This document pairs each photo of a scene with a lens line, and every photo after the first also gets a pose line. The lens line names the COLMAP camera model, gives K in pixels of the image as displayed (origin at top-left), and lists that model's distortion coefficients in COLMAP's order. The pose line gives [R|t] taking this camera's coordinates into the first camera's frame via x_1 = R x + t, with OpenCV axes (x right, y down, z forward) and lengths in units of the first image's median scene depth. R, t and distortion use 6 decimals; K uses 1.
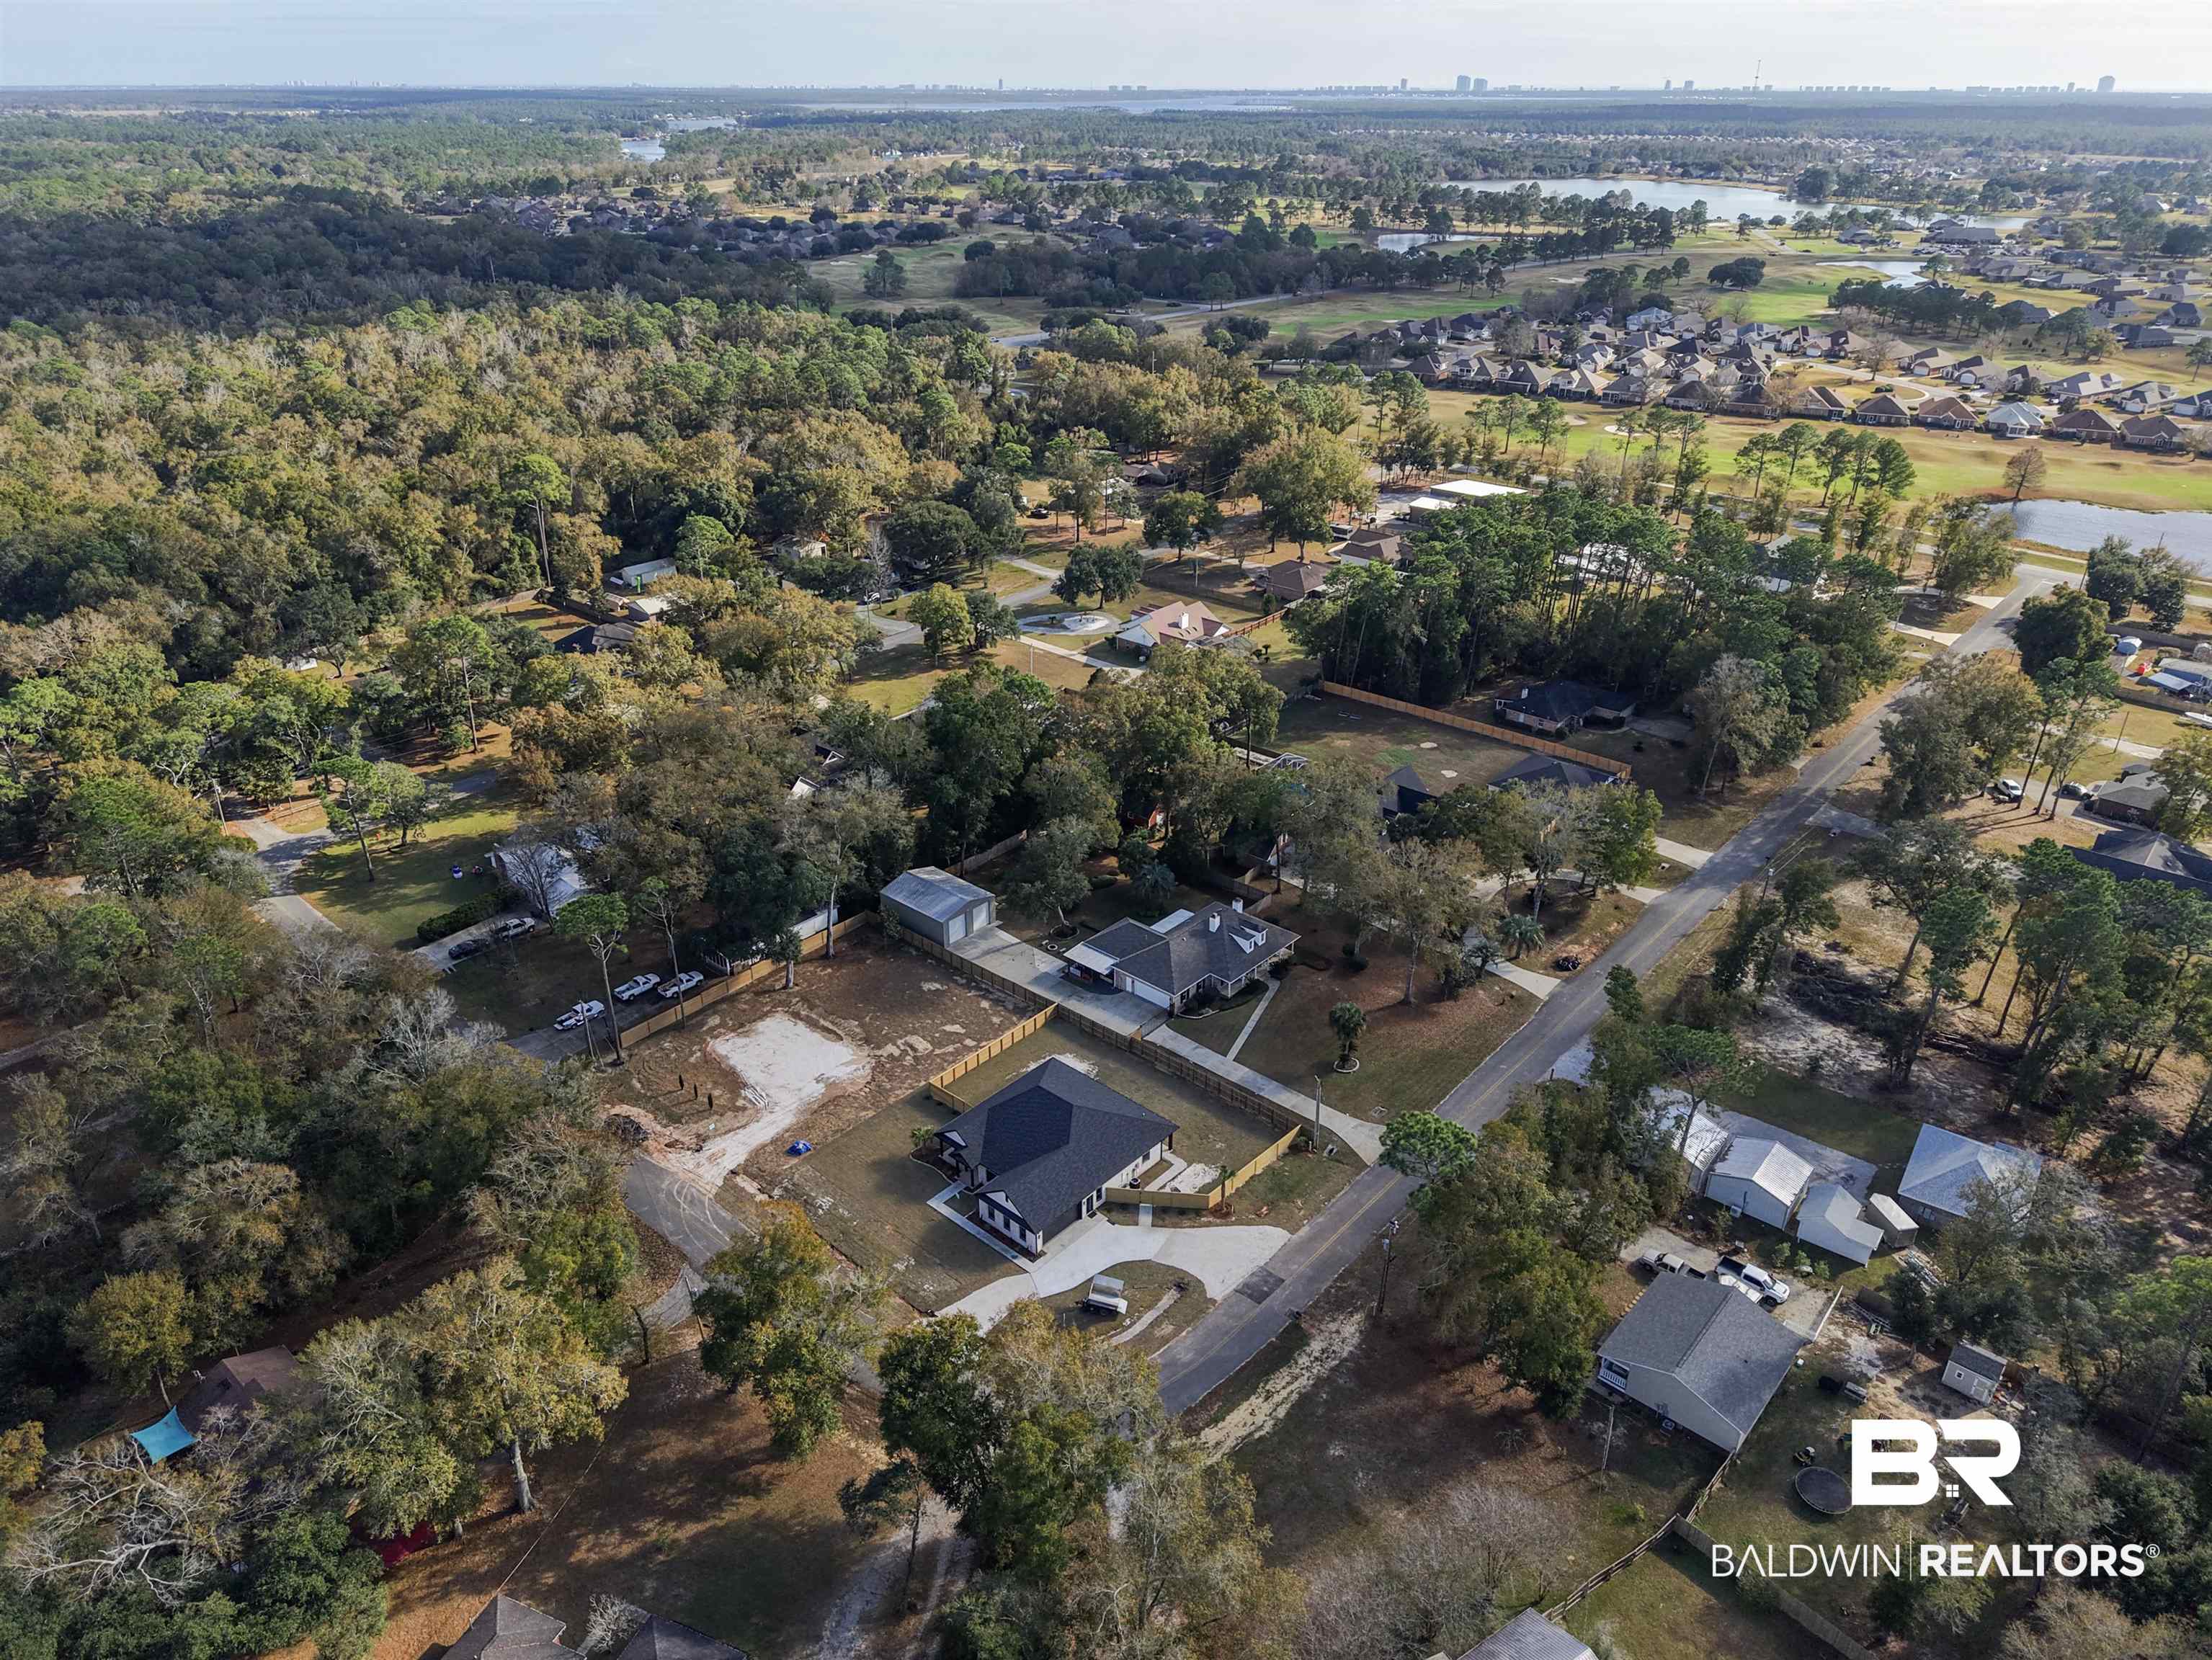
lens RADIAL K [[1512.6, 0, 1131.8], [0, 1512.6, 832.5], [0, 0, 1]] dist [0.037931, -0.043104]
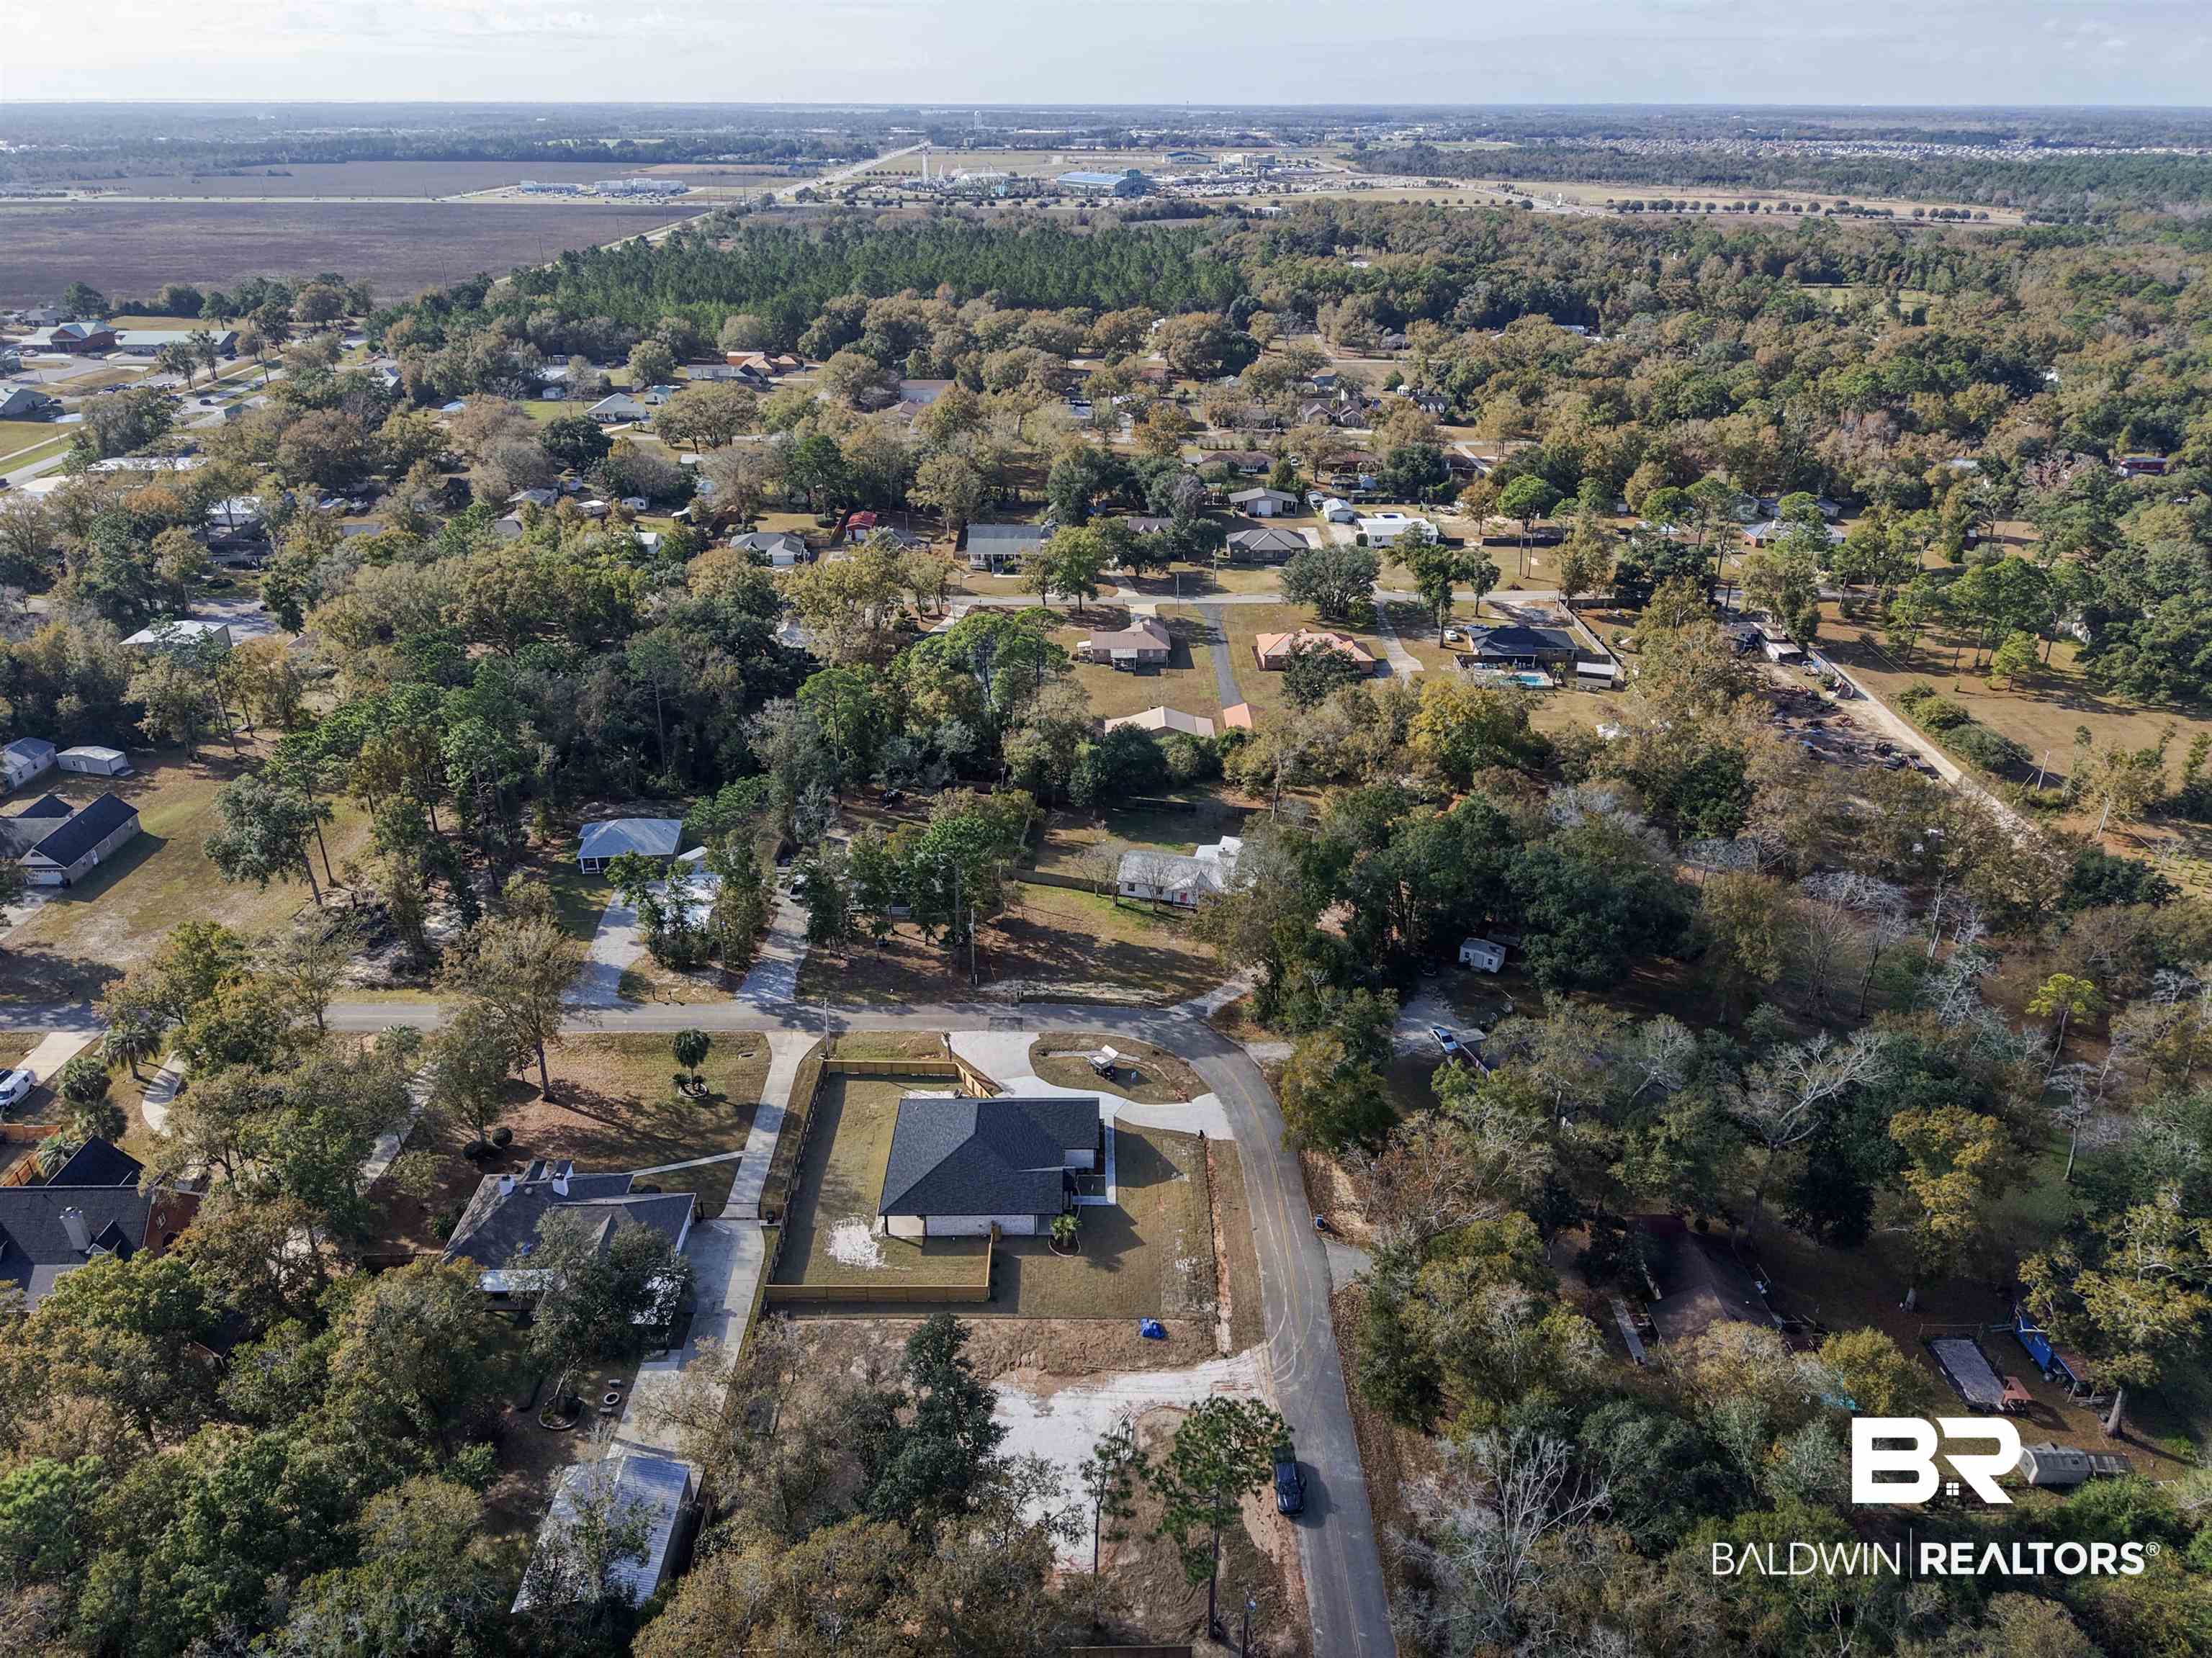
lens RADIAL K [[1484.0, 0, 1100.2], [0, 1484.0, 825.6], [0, 0, 1]] dist [0.064549, -0.077970]
pose [[-0.665226, -0.329663, 0.669923, -0.370366], [0.324206, 0.680711, 0.656904, -0.305086], [-0.672581, 0.654182, -0.345948, 0.618596]]
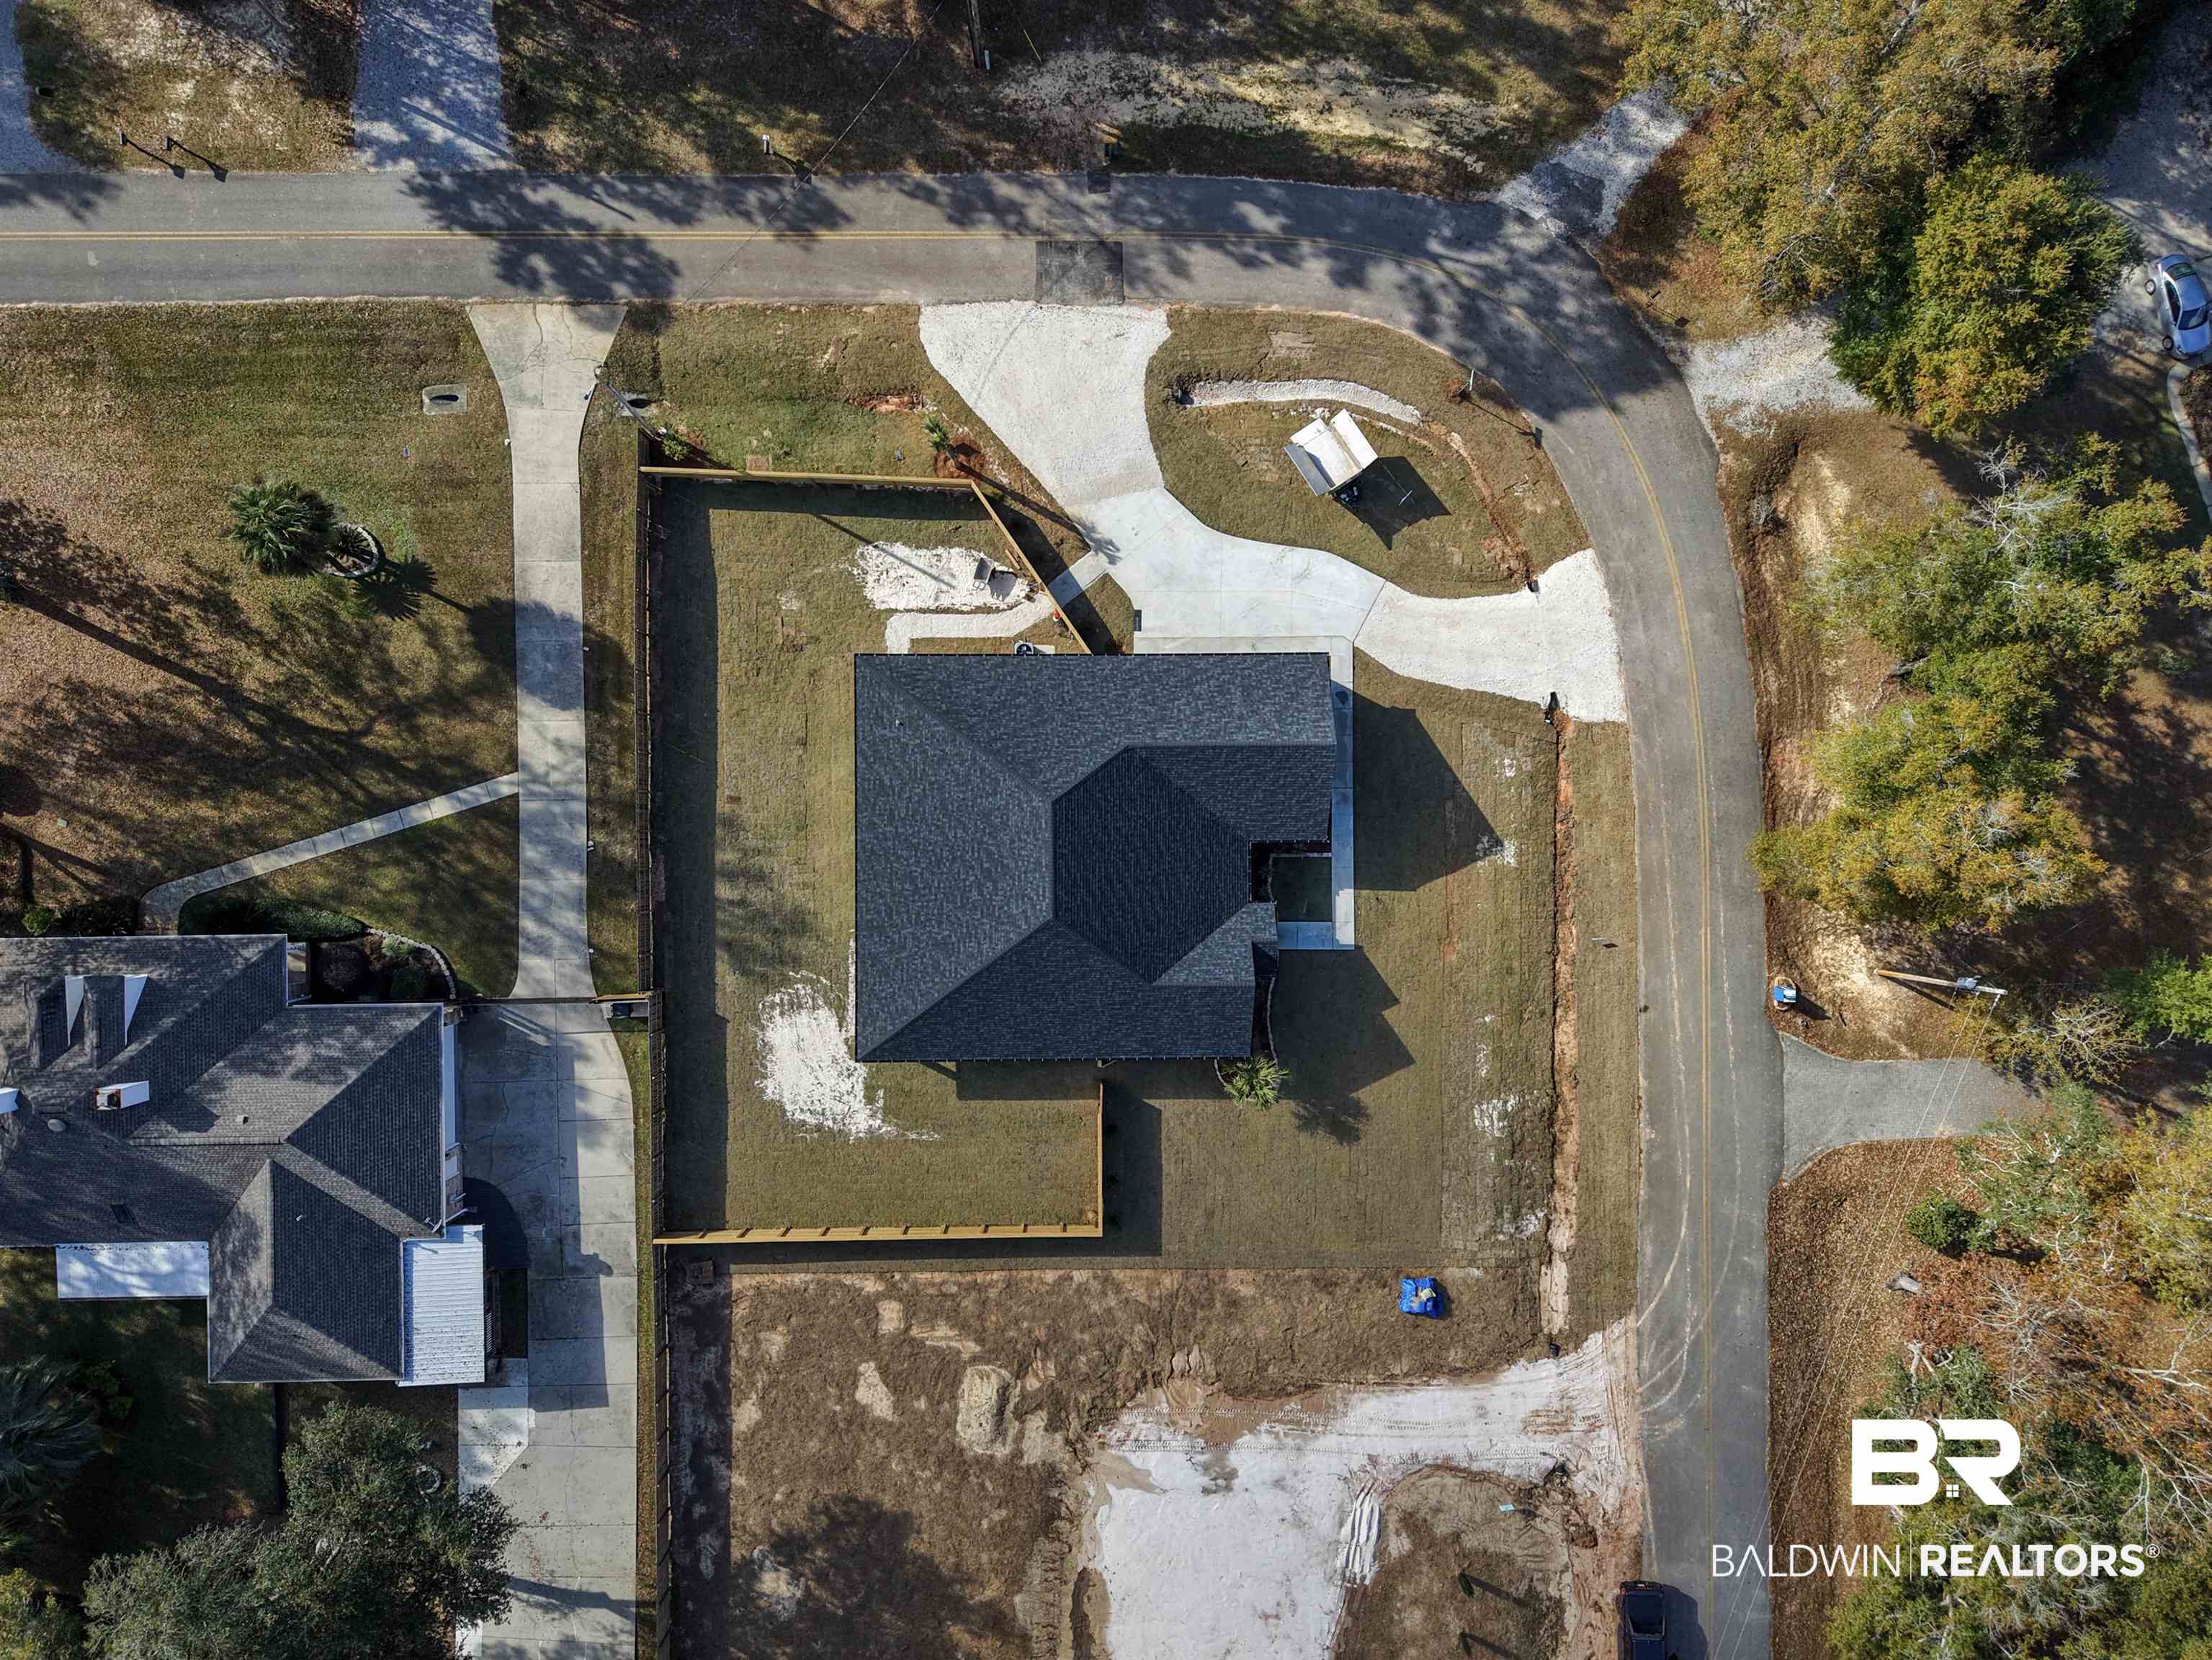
lens RADIAL K [[1476.1, 0, 1126.3], [0, 1476.1, 834.7], [0, 0, 1]] dist [0.032660, -0.030620]
pose [[-0.665865, -0.746034, -0.007491, -0.030298], [0.317309, -0.292270, 0.902160, -0.096793], [-0.675232, 0.598340, 0.431336, 0.432590]]
